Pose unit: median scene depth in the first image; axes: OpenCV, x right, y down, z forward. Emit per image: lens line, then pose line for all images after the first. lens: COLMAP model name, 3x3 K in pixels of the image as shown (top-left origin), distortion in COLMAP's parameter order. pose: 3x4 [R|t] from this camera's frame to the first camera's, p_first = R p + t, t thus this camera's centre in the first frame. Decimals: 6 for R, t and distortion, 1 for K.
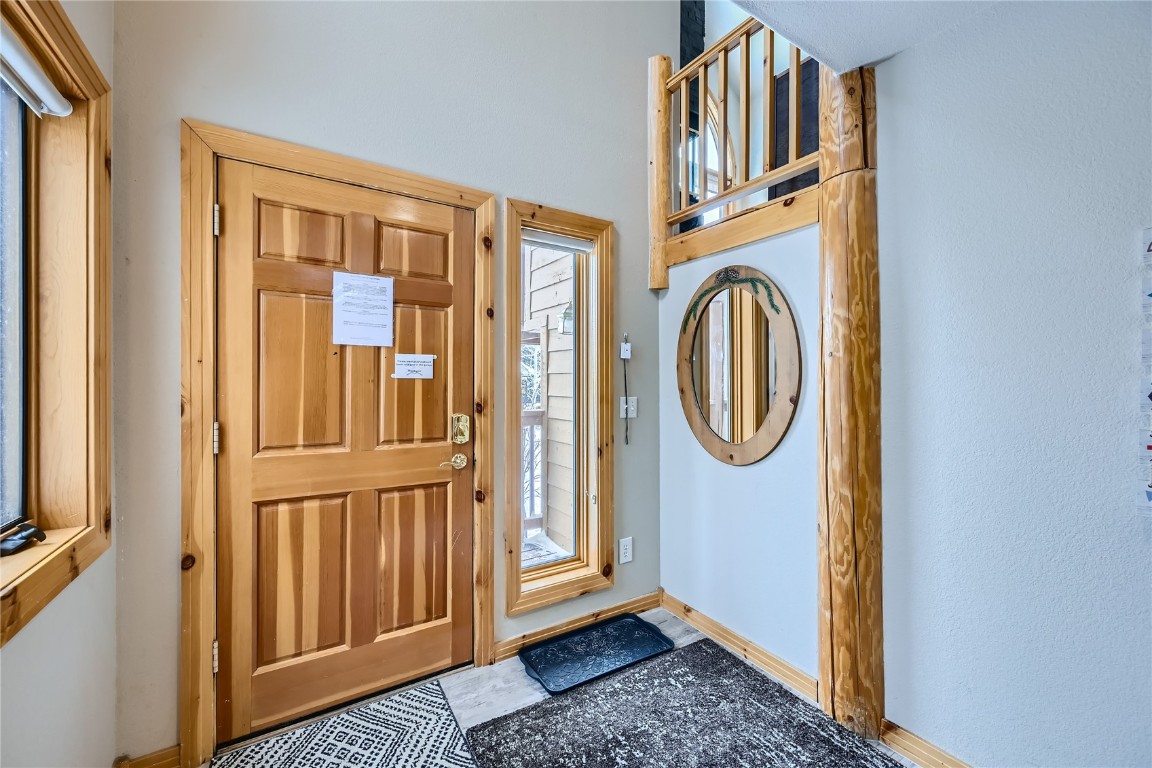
lens RADIAL K [[455.4, 0, 575.4], [0, 455.4, 383.2], [0, 0, 1]] dist [-0.001757, 0.000020]
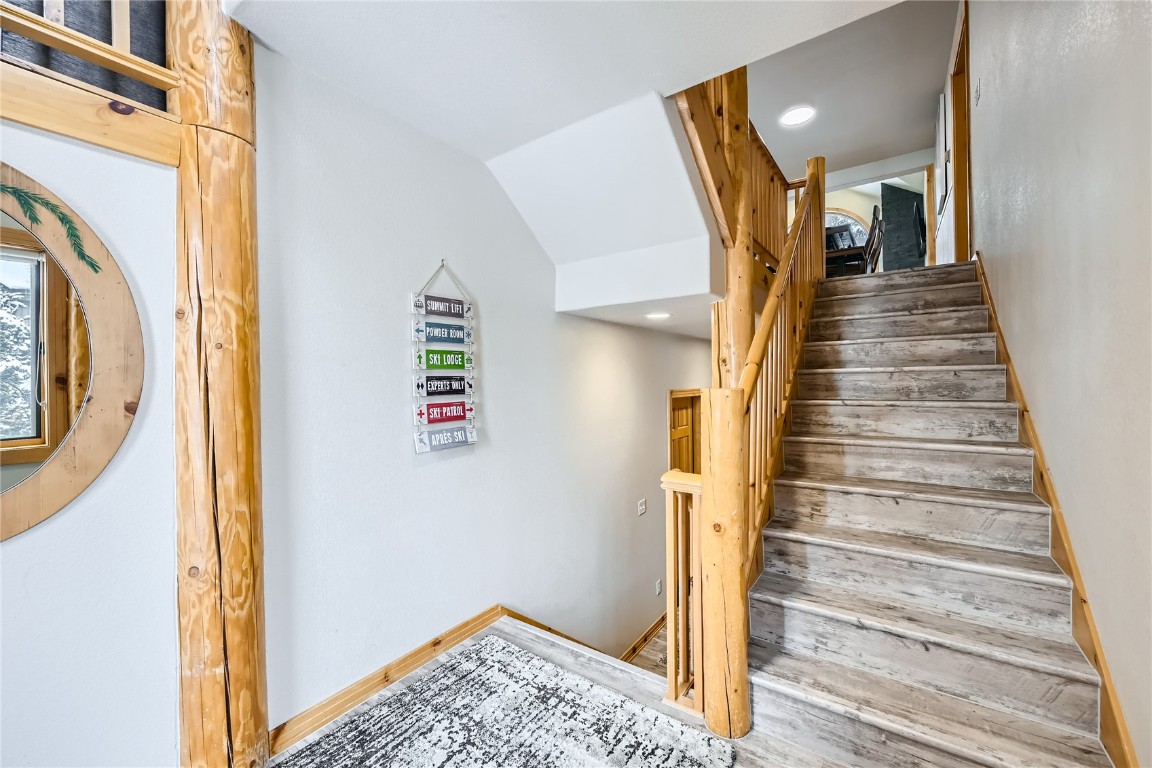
lens RADIAL K [[455.4, 0, 576.5], [0, 455.4, 379.9], [0, 0, 1]] dist [-0.001757, 0.000020]
pose [[-0.379858, 0.003064, 0.925040, -0.436445], [0.018382, 0.999822, 0.004237, 0.005298], [-0.924862, 0.018614, -0.379846, 0.728383]]
